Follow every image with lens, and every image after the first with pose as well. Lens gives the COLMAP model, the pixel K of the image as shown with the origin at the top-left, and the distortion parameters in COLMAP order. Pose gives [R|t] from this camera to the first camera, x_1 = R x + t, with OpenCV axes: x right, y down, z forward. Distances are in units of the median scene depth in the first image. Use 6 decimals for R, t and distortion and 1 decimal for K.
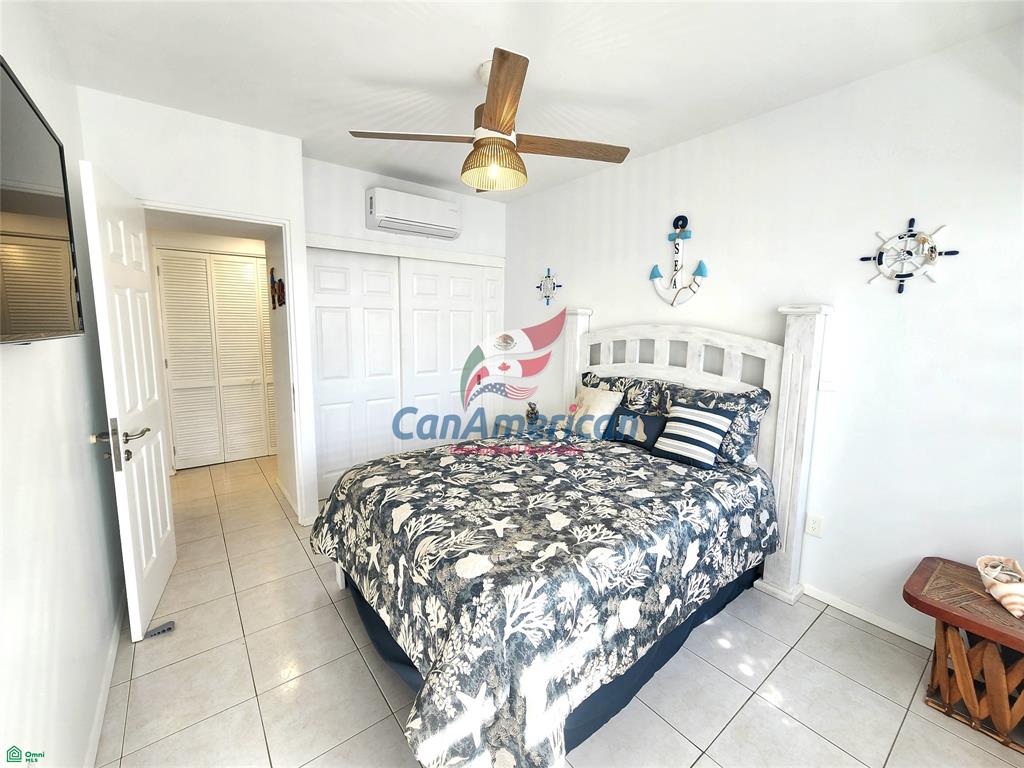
lens RADIAL K [[424.3, 0, 505.9], [0, 424.3, 379.3], [0, 0, 1]] dist [0.000068, -0.000383]
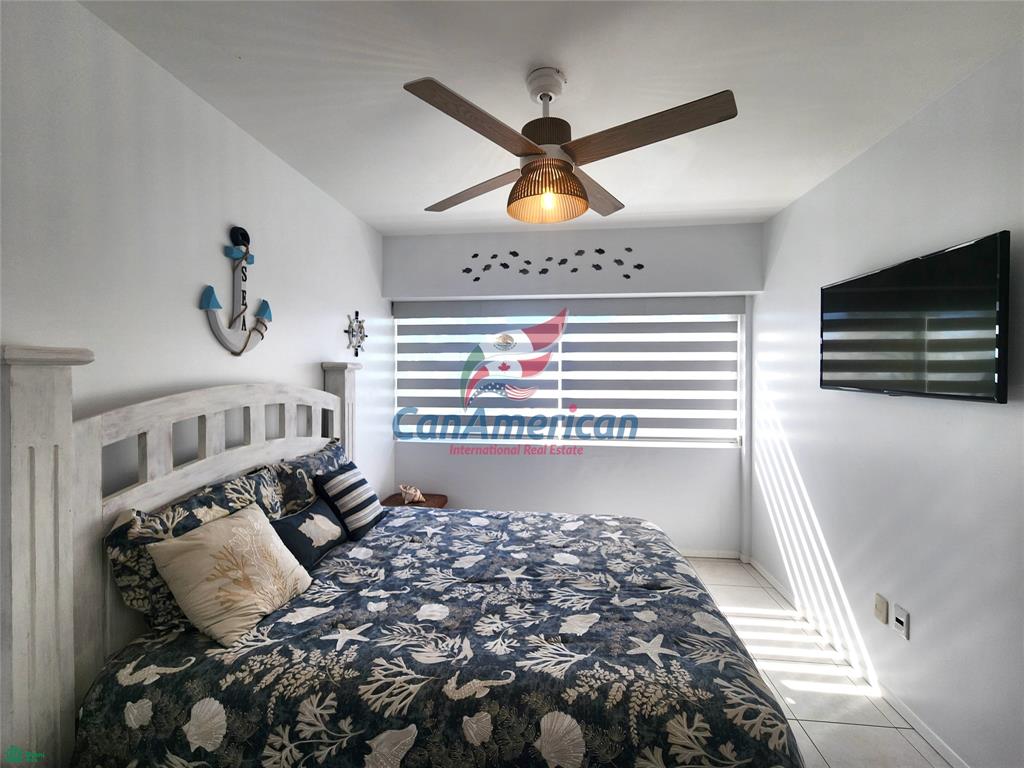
lens RADIAL K [[424.3, 0, 514.9], [0, 424.3, 380.6], [0, 0, 1]] dist [0.000068, -0.000383]
pose [[-0.731752, -0.027540, 0.681015, -0.470981], [0.079824, 0.988844, 0.125759, -0.224140], [-0.676881, 0.146386, -0.721390, 1.460898]]
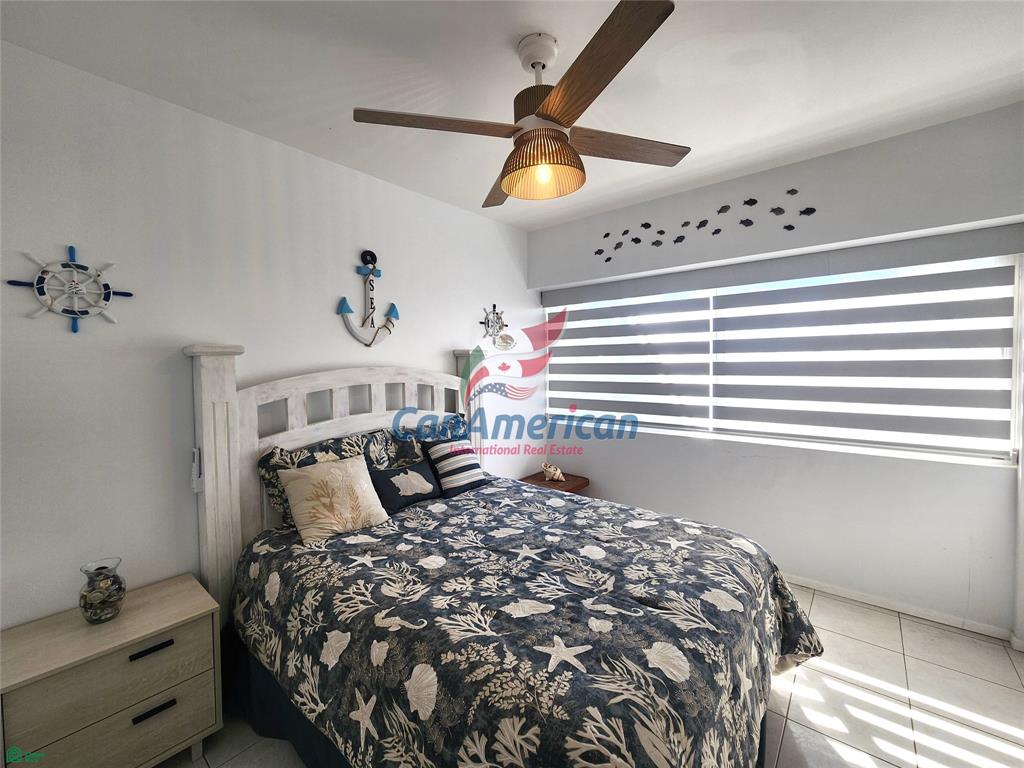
lens RADIAL K [[424.3, 0, 515.7], [0, 424.3, 379.7], [0, 0, 1]] dist [0.000068, -0.000383]
pose [[-0.231876, -0.052425, 0.971332, -0.688611], [0.141291, 0.986142, 0.086954, -0.168240], [-0.962429, 0.157403, -0.221256, 1.114290]]
